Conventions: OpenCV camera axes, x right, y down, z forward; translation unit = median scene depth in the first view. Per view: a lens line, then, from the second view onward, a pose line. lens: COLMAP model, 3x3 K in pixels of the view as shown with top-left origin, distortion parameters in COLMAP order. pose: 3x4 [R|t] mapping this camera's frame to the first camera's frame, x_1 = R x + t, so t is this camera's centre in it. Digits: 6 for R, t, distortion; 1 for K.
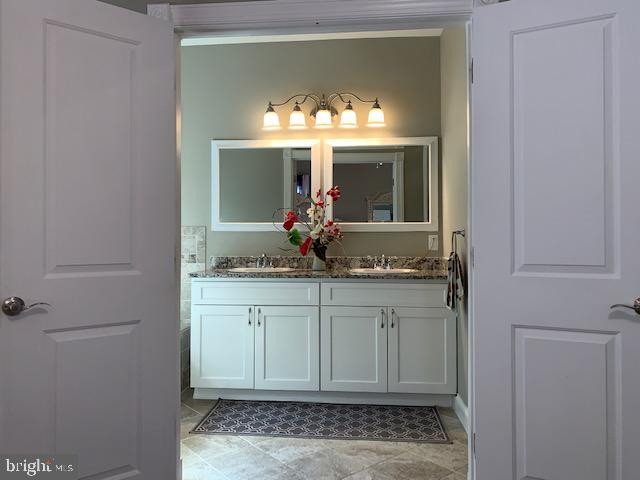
lens RADIAL K [[488.3, 0, 320.0], [0, 488.3, 240.0], [0, 0, 1]] dist [0.072383, -0.104526]
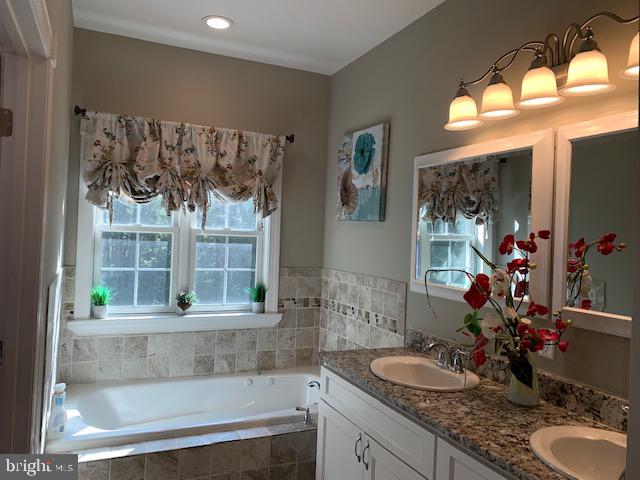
lens RADIAL K [[488.3, 0, 320.0], [0, 488.3, 240.0], [0, 0, 1]] dist [0.072383, -0.104526]
pose [[0.501407, 0.032090, -0.864617, 0.308317], [-0.047421, 0.998829, 0.009571, -0.091298], [0.863911, 0.036202, 0.502341, 0.567293]]
